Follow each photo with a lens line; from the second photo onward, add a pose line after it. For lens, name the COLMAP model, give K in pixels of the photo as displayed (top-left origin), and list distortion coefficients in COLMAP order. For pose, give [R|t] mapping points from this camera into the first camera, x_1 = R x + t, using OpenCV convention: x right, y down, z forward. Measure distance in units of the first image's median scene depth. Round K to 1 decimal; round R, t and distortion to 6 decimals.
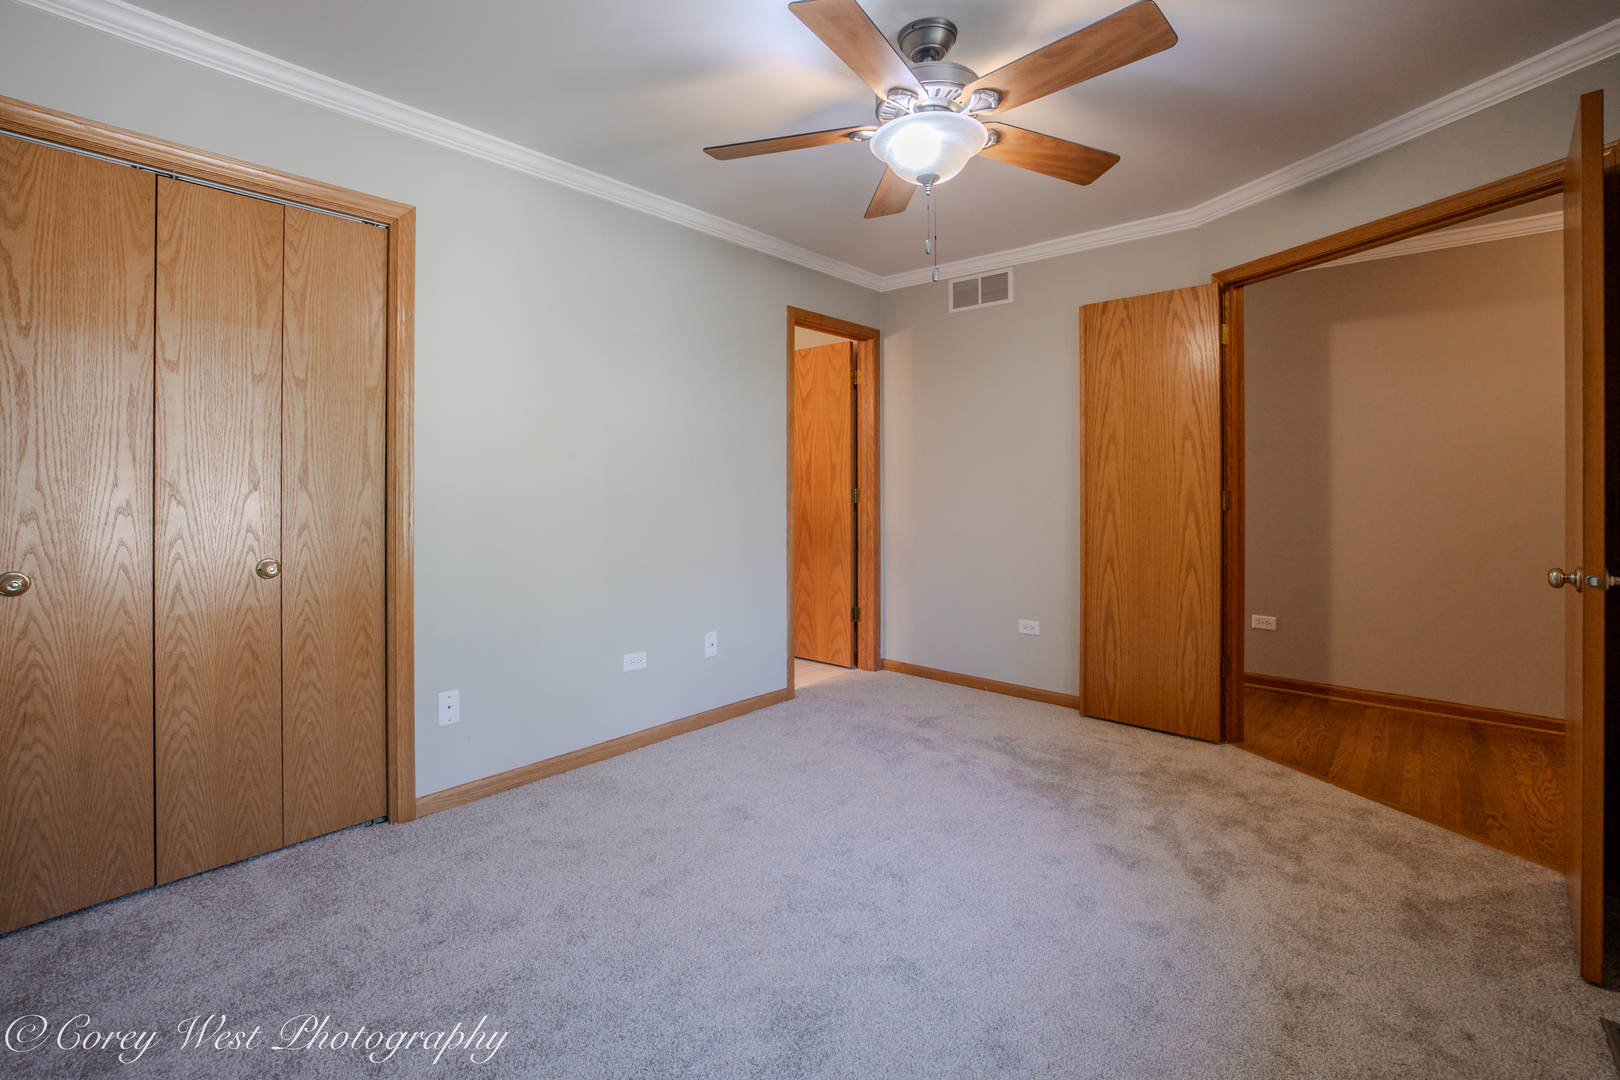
lens RADIAL K [[715.8, 0, 803.9], [0, 715.8, 475.8], [0, 0, 1]] dist [-0.046203, 0.013215]
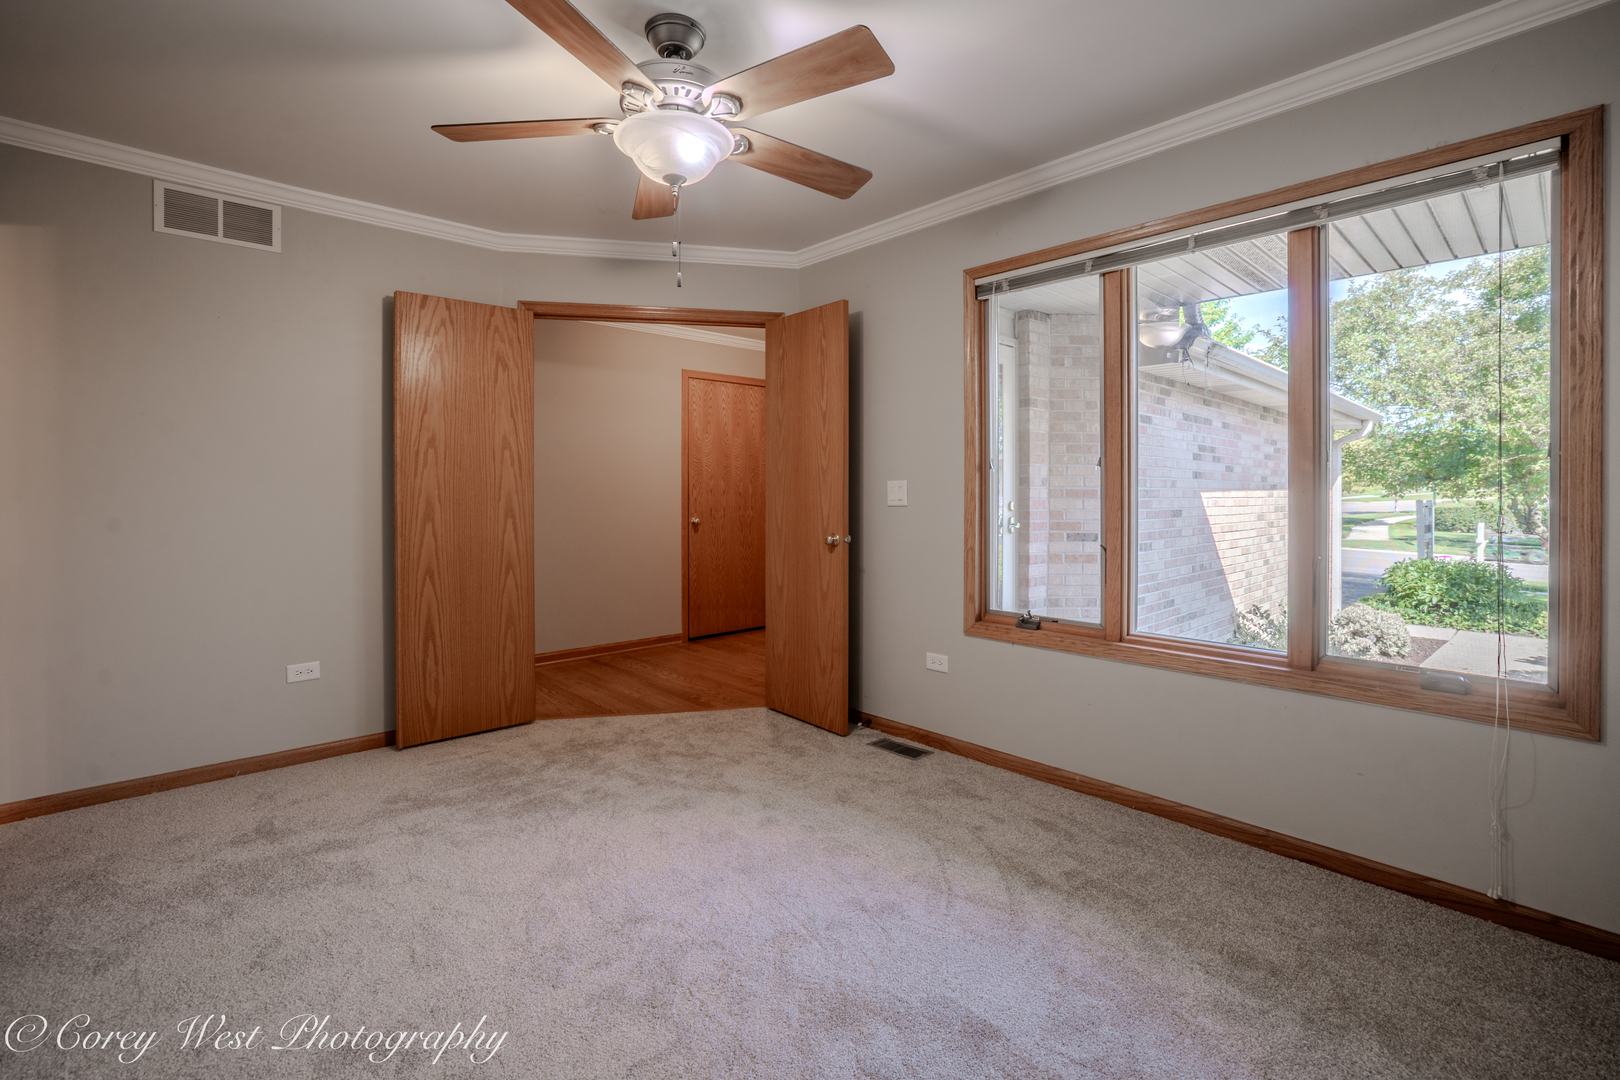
lens RADIAL K [[715.8, 0, 804.9], [0, 715.8, 485.4], [0, 0, 1]] dist [-0.046203, 0.013215]
pose [[0.110647, 0.005558, 0.993844, -0.479587], [-0.014236, 0.999891, -0.004007, 0.000824], [-0.993758, -0.013705, 0.110714, 0.436293]]
